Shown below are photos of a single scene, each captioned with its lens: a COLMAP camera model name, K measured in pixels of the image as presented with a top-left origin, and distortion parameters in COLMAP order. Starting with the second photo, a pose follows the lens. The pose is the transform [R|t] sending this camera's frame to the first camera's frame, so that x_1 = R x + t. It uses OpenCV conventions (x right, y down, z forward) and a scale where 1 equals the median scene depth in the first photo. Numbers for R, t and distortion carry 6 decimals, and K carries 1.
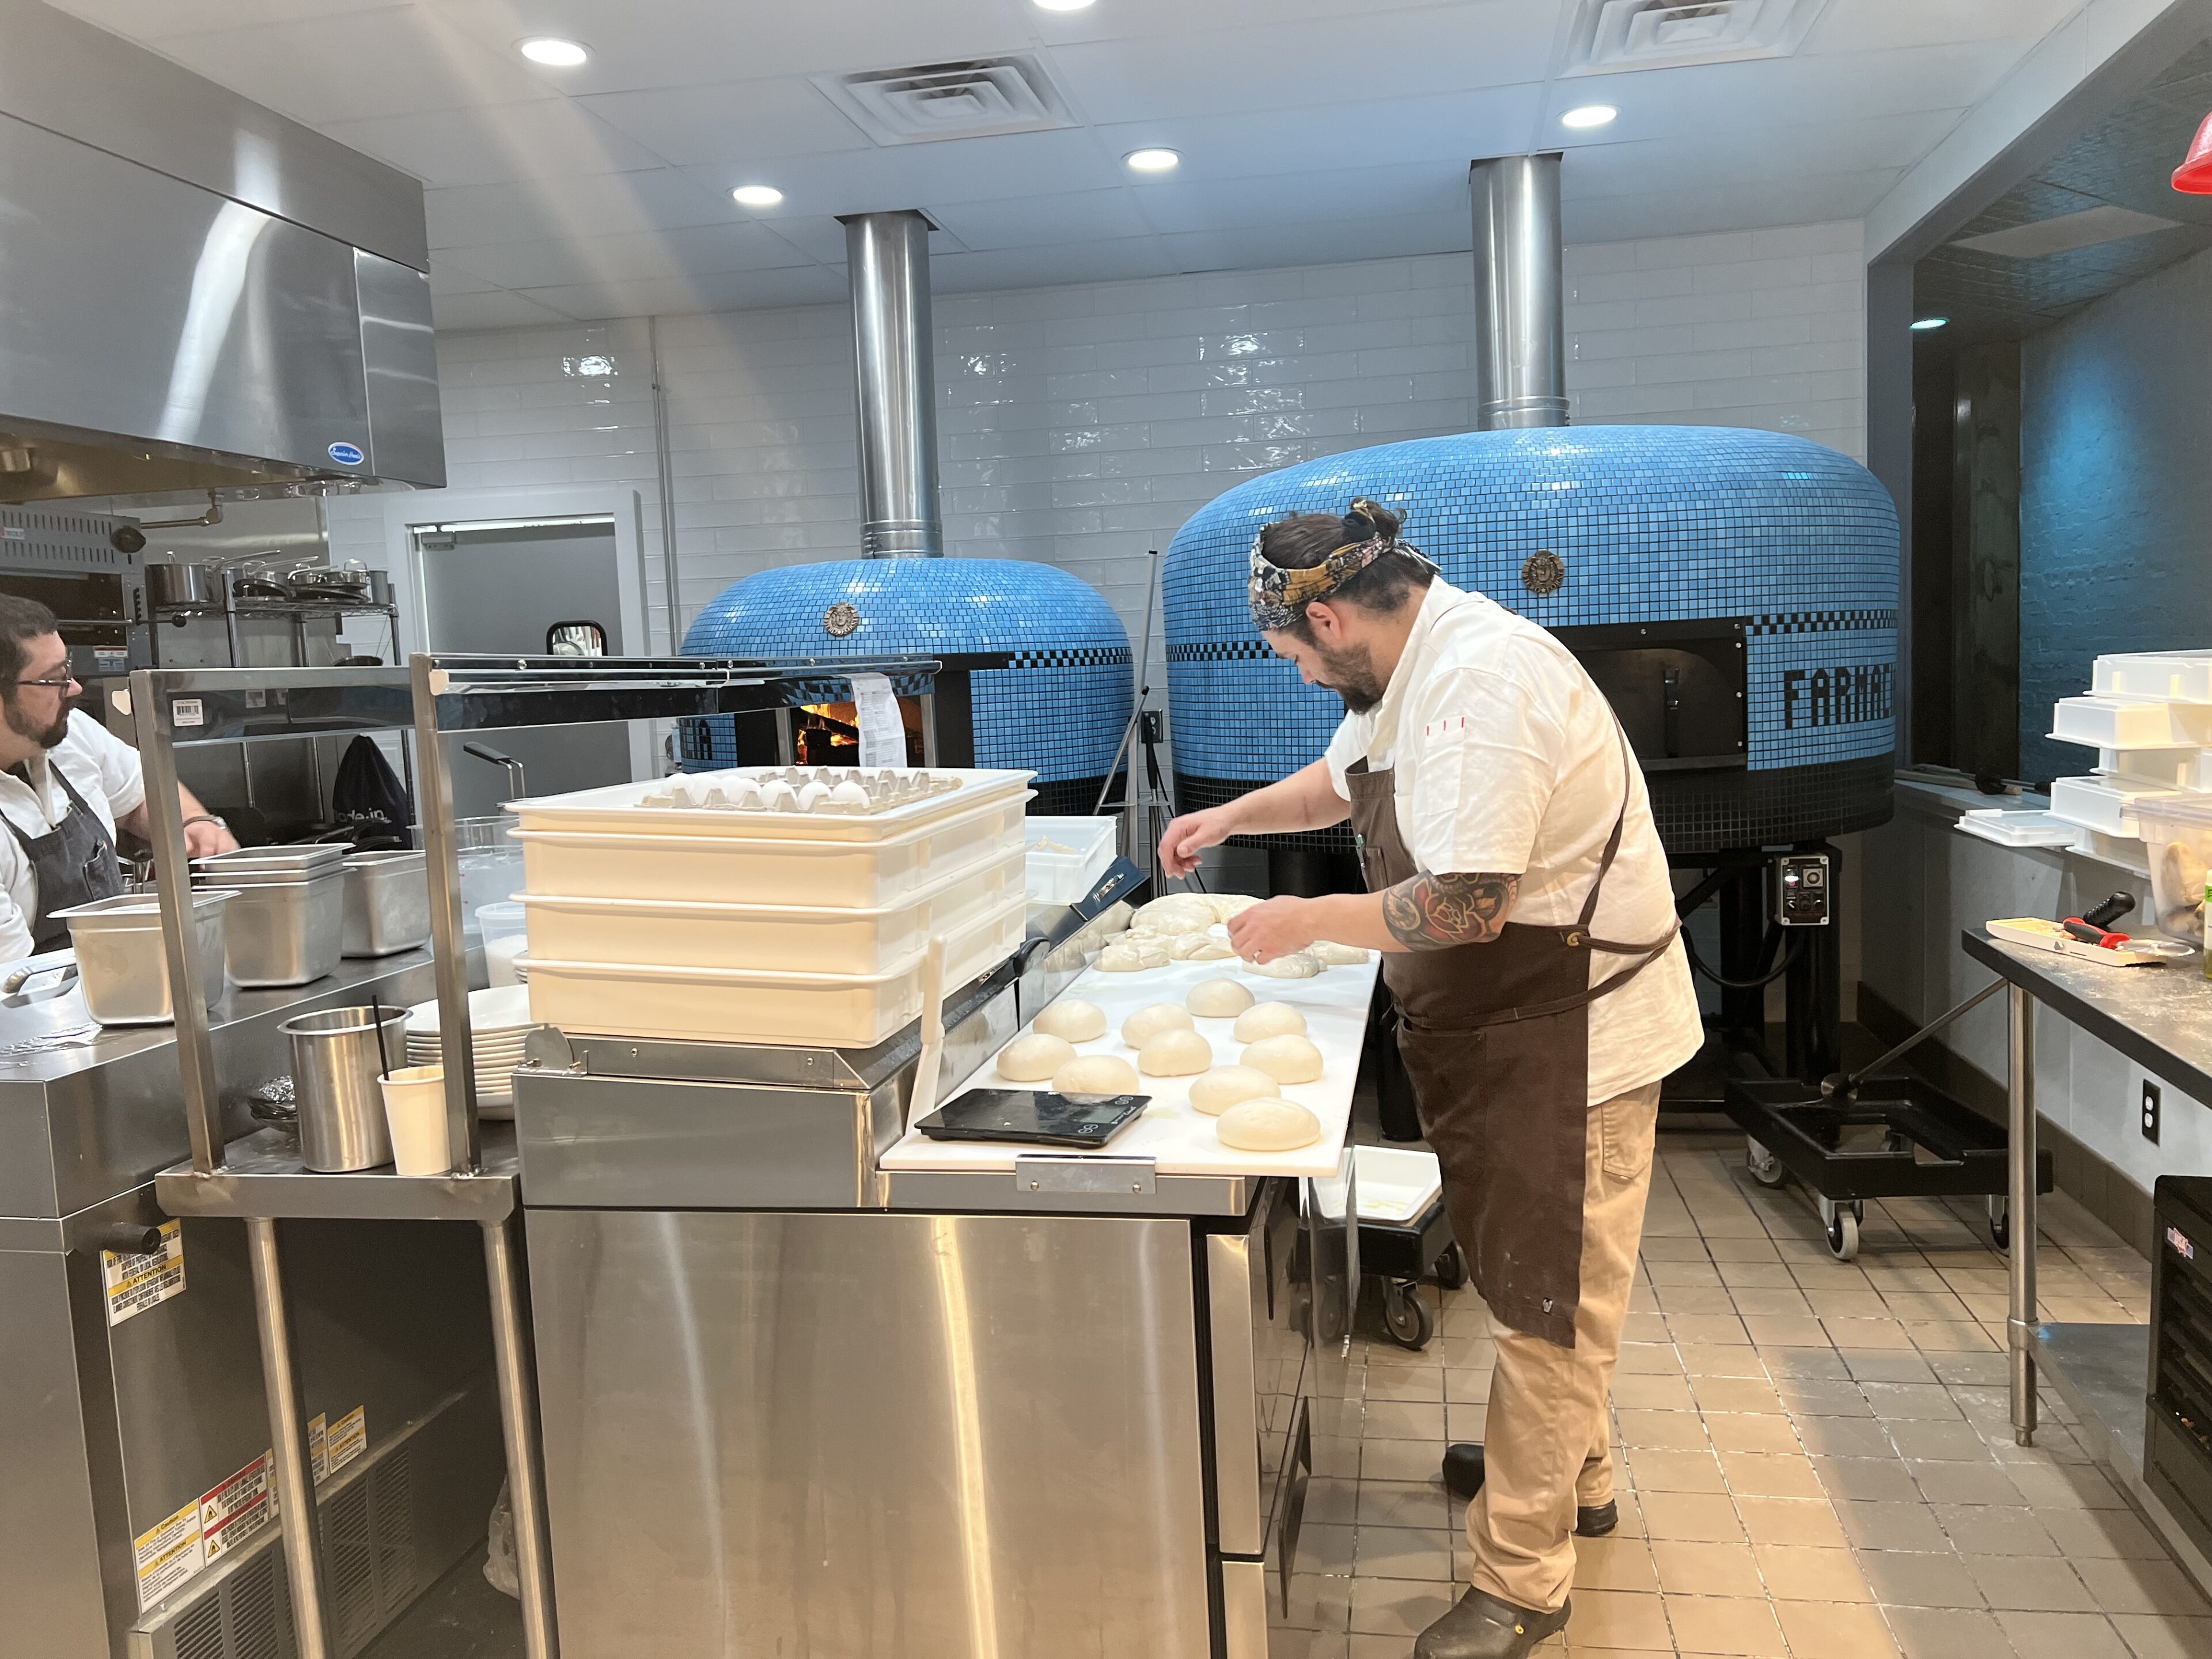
lens RADIAL K [[1685.6, 0, 1103.1], [0, 1685.6, 820.9], [0, 0, 1]] dist [0.047636, -0.057596]
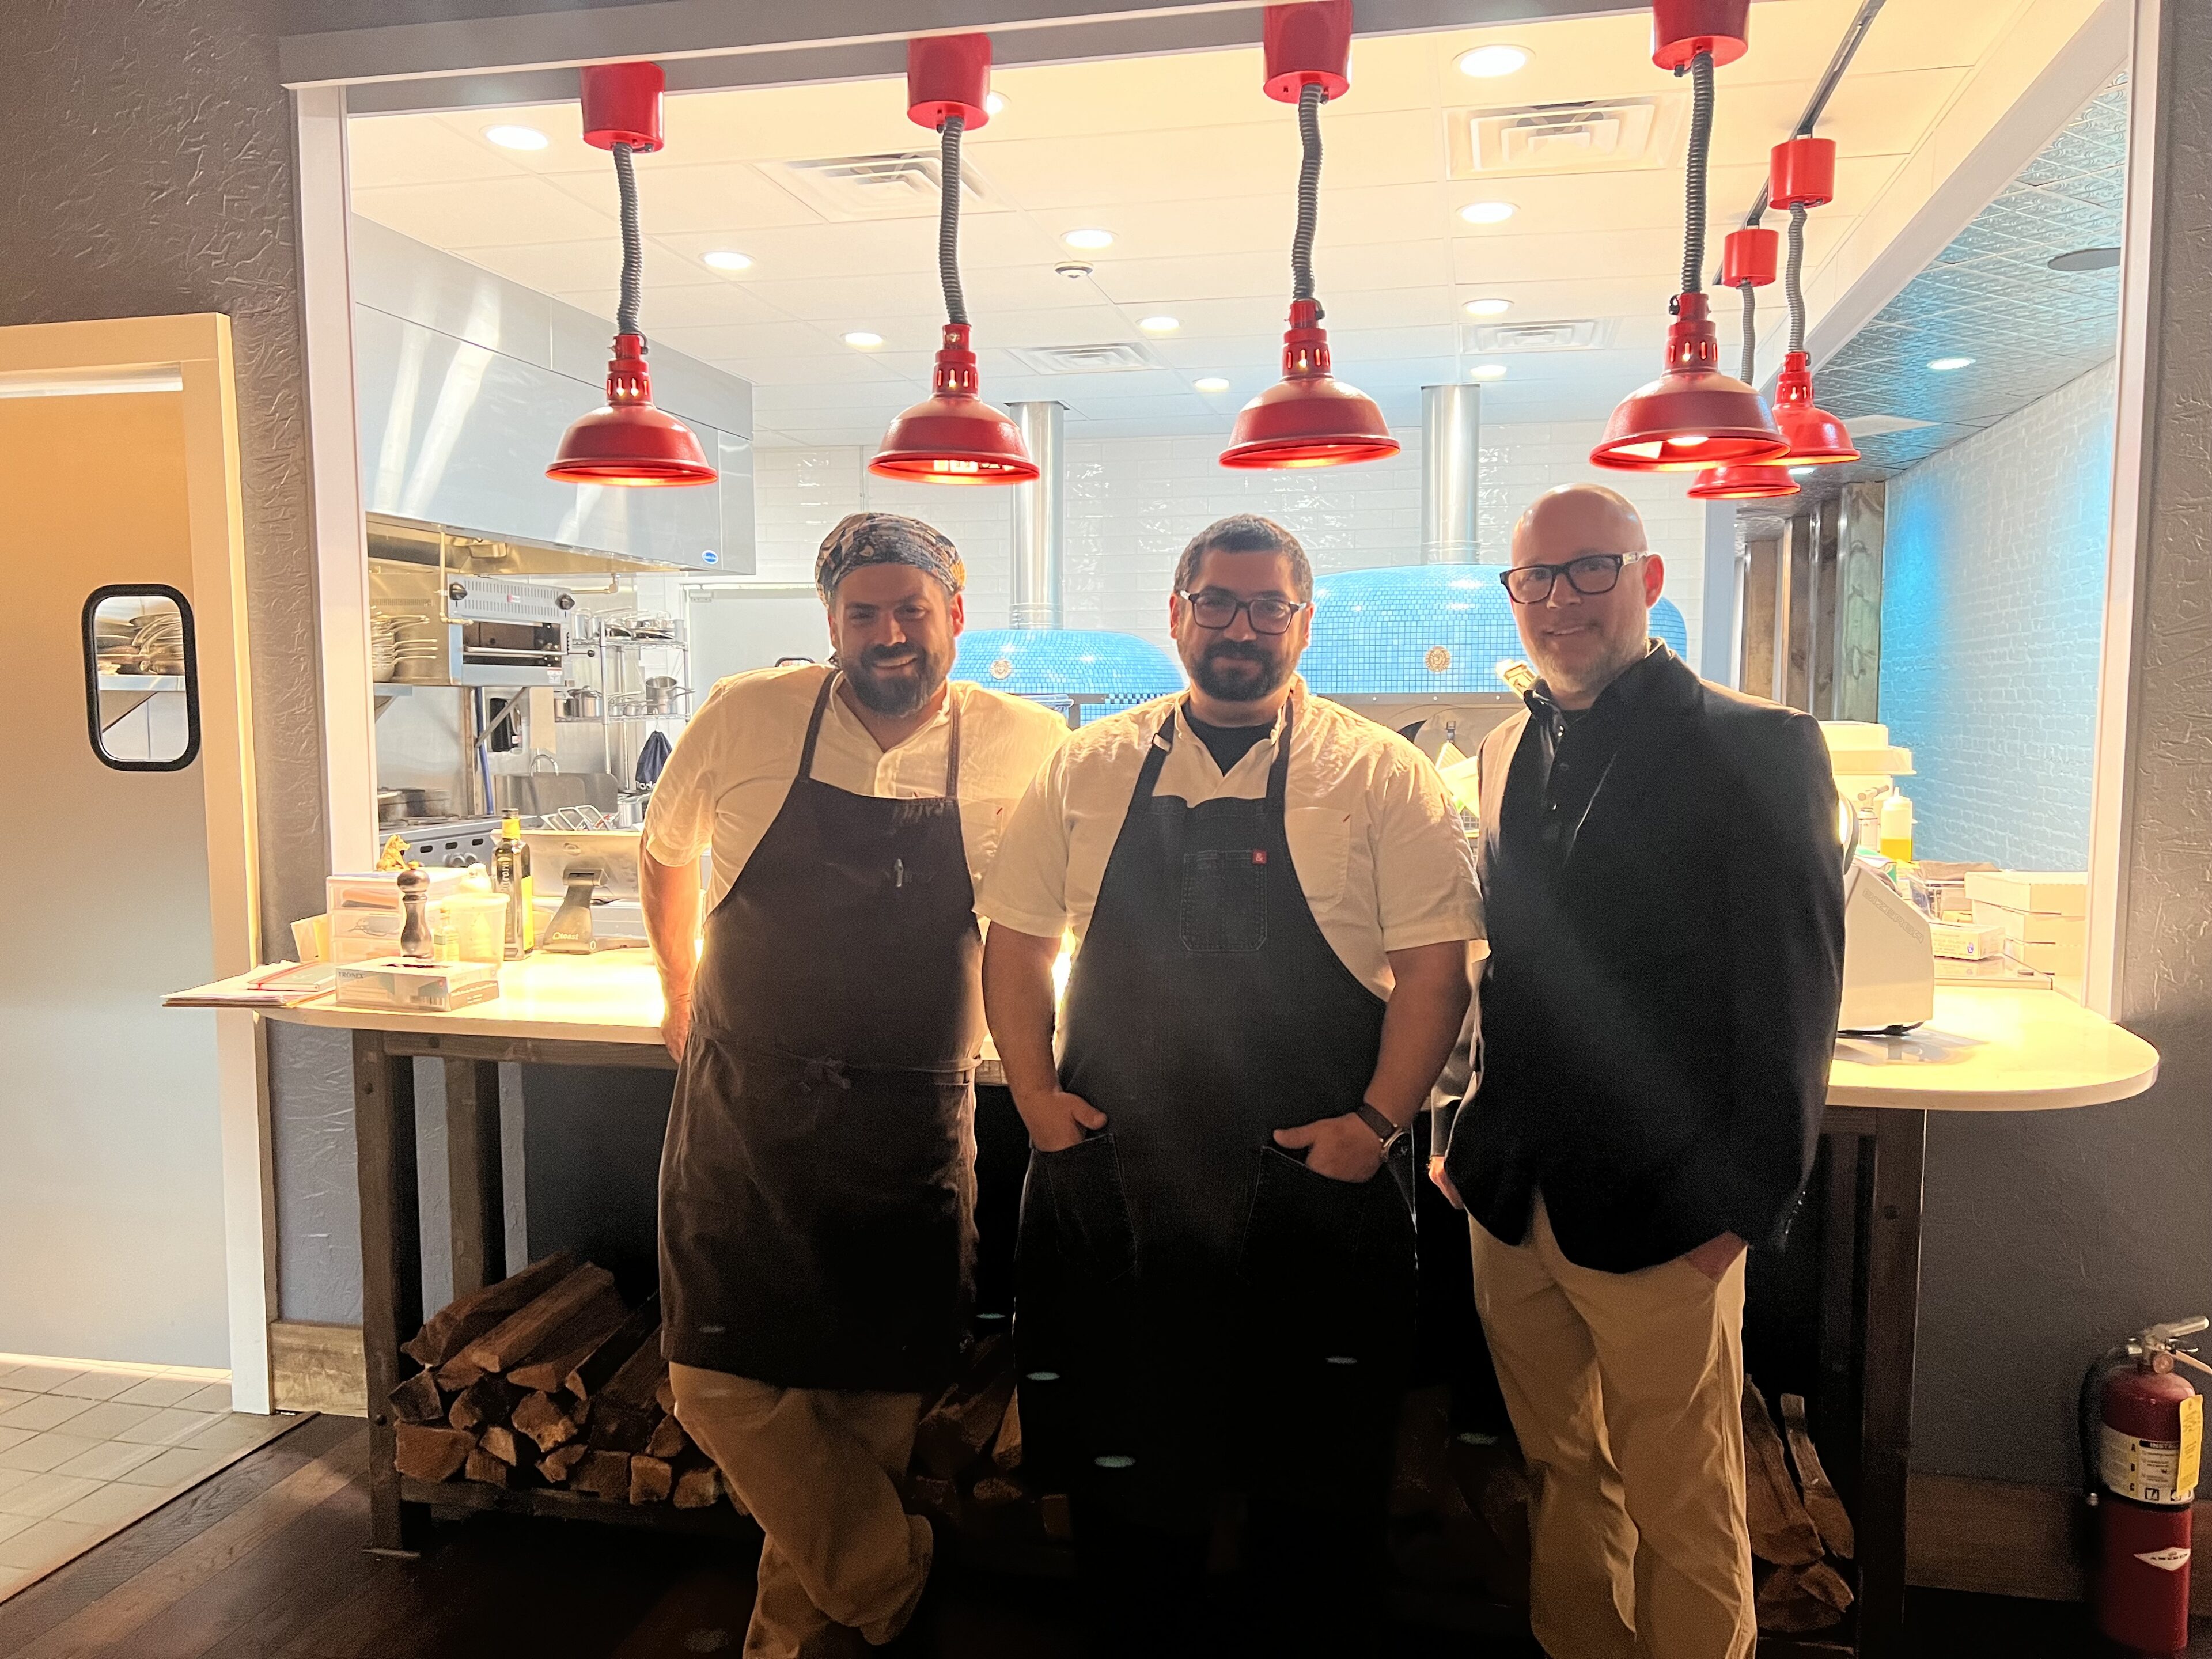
lens RADIAL K [[1685.6, 0, 1088.2], [0, 1685.6, 836.5], [0, 0, 1]] dist [0.047636, -0.057596]
pose [[0.997968, 0.044471, -0.045624, 0.005038], [-0.044829, 0.998971, -0.006857, 0.048850], [0.045272, 0.008889, 0.998935, -0.622574]]
